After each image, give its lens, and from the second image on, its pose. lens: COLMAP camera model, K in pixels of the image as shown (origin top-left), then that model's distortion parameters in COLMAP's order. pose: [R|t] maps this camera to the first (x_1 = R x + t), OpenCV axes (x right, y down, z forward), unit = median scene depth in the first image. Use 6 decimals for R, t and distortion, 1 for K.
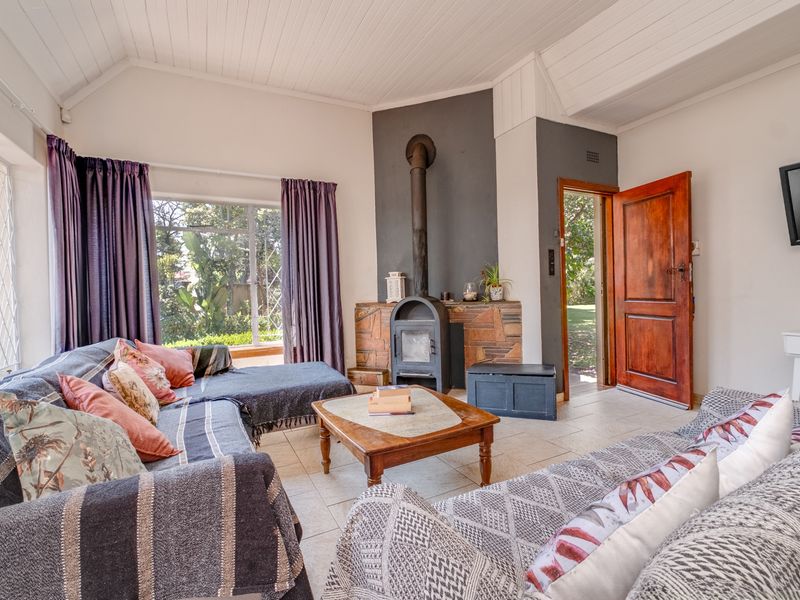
lens RADIAL K [[385.2, 0, 400.5], [0, 385.2, 296.9], [0, 0, 1]] dist [-0.002463, 0.001022]
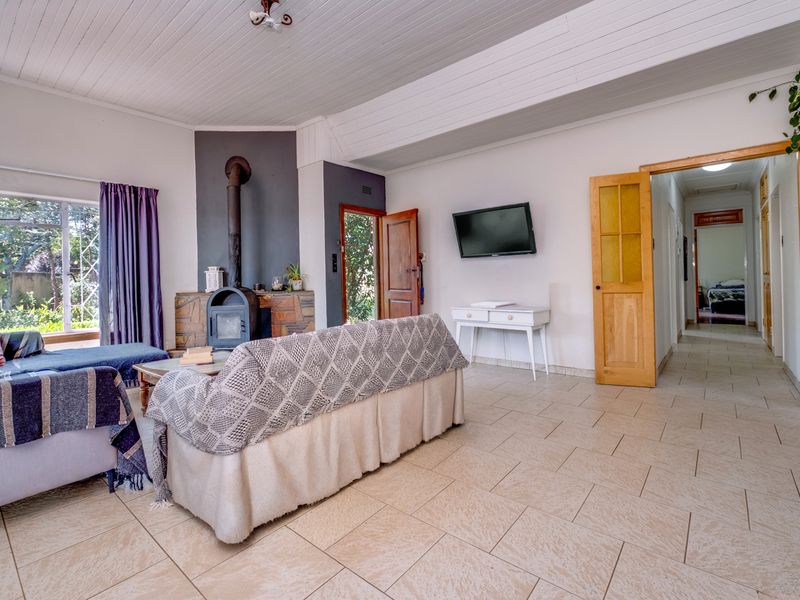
lens RADIAL K [[385.2, 0, 403.2], [0, 385.2, 278.5], [0, 0, 1]] dist [-0.002463, 0.001022]
pose [[0.919397, 0.010965, 0.393179, 0.063449], [-0.000680, 0.999654, -0.026288, 0.003588], [-0.393331, 0.023902, 0.919086, -0.369402]]
